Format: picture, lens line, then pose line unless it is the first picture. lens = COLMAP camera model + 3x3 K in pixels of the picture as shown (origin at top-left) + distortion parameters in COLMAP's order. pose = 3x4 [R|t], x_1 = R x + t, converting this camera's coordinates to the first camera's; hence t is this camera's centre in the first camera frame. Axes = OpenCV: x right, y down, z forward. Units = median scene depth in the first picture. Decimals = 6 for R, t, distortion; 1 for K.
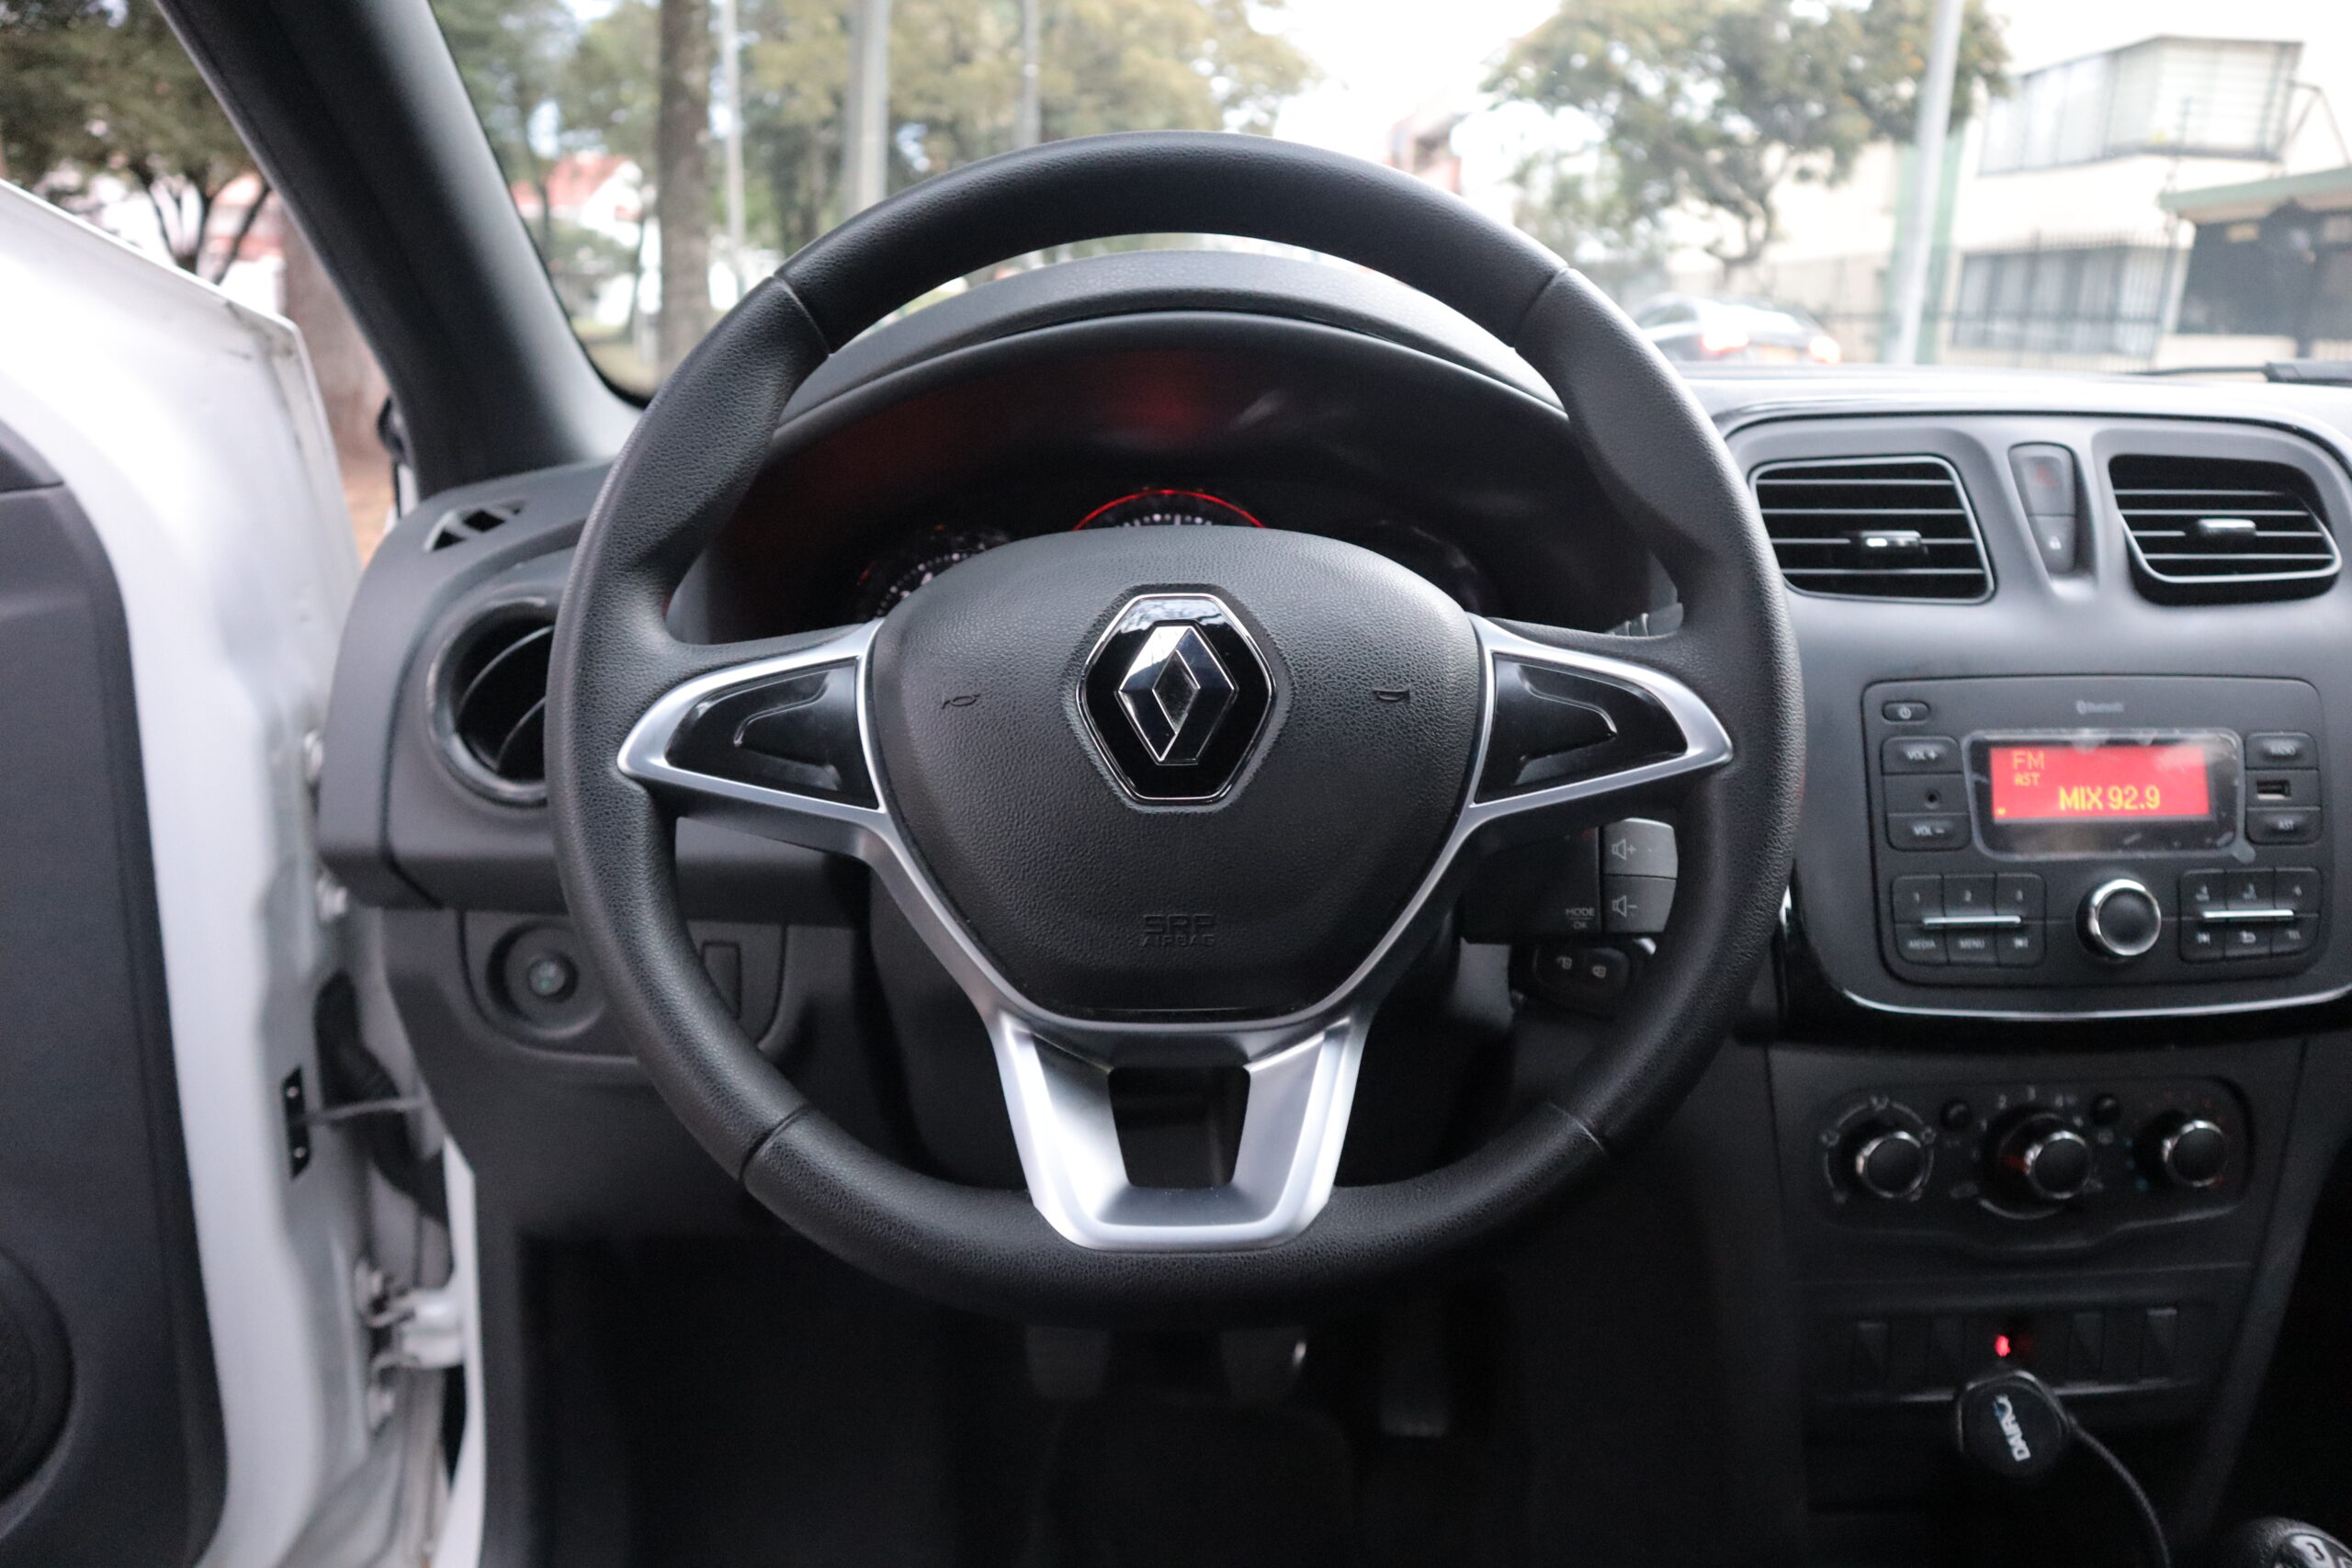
lens RADIAL K [[1624.7, 0, 1176.0], [0, 1624.7, 784.0], [0, 0, 1]] dist [-0.122294, 0.080997]
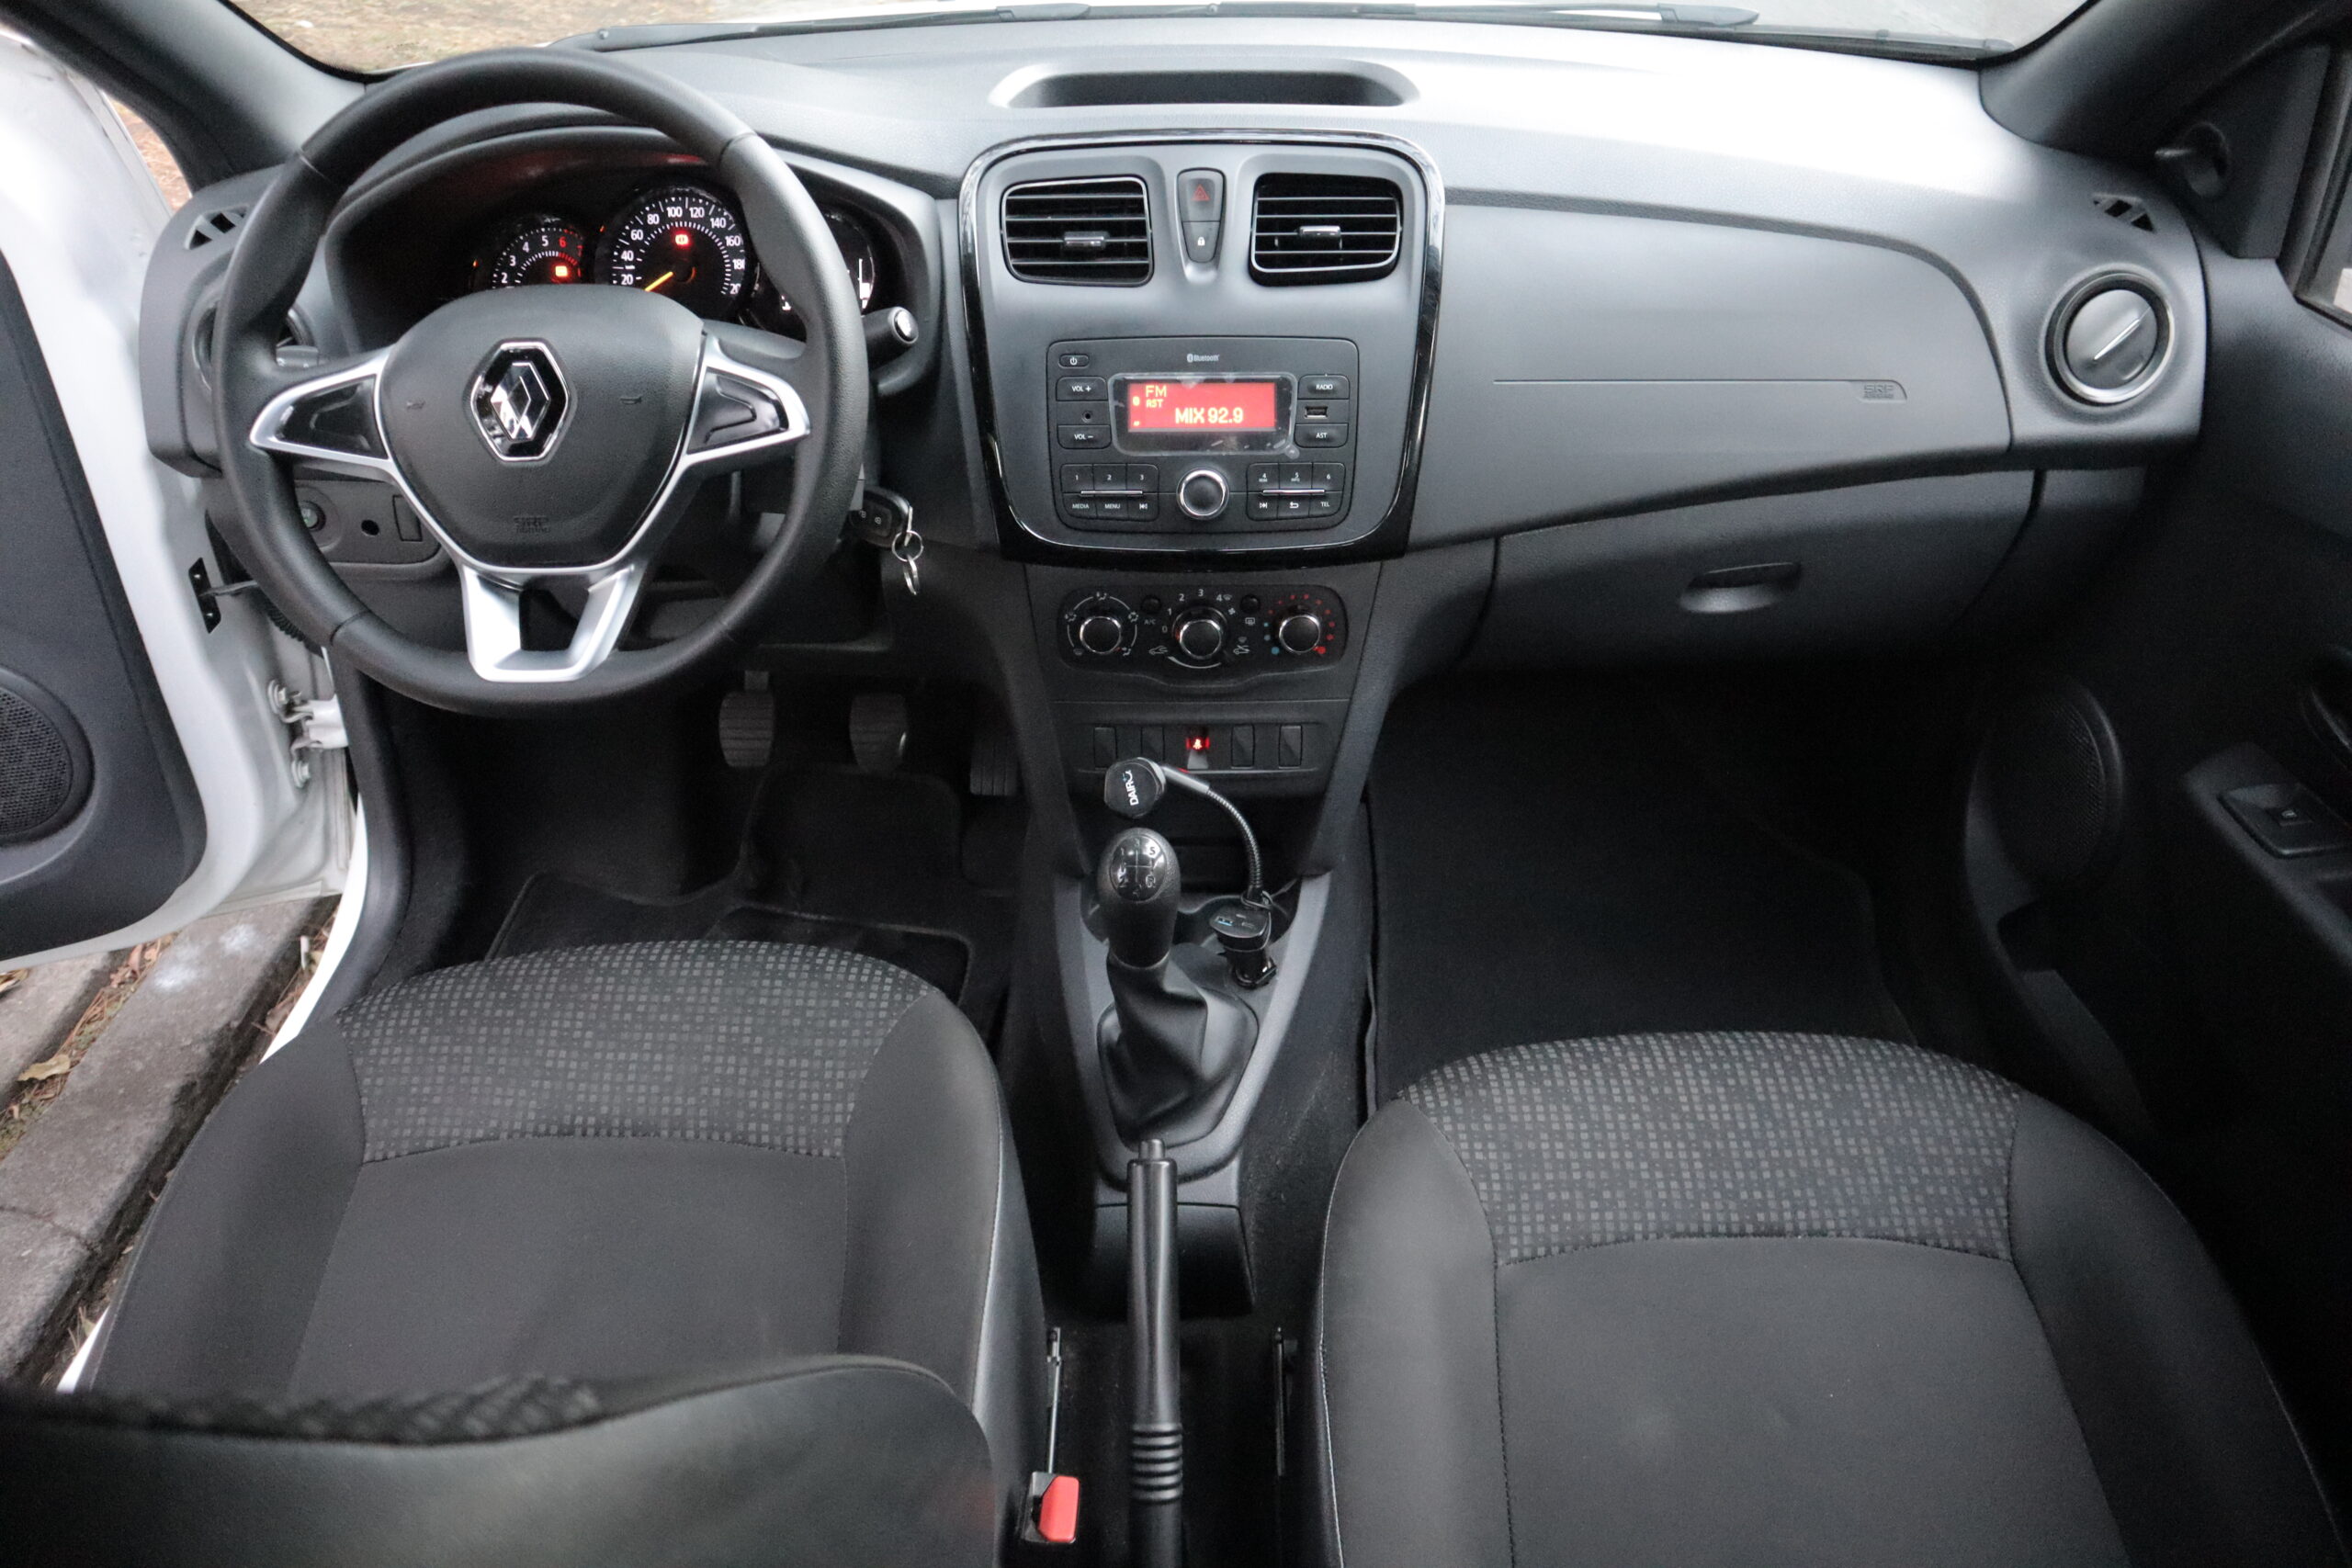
lens RADIAL K [[1624.7, 0, 1176.0], [0, 1624.7, 784.0], [0, 0, 1]] dist [-0.122294, 0.080997]
pose [[0.999470, 0.014436, -0.029194, 0.613972], [-0.003215, 0.935750, 0.352650, -0.217745], [0.032410, -0.352369, 0.935300, -0.654393]]
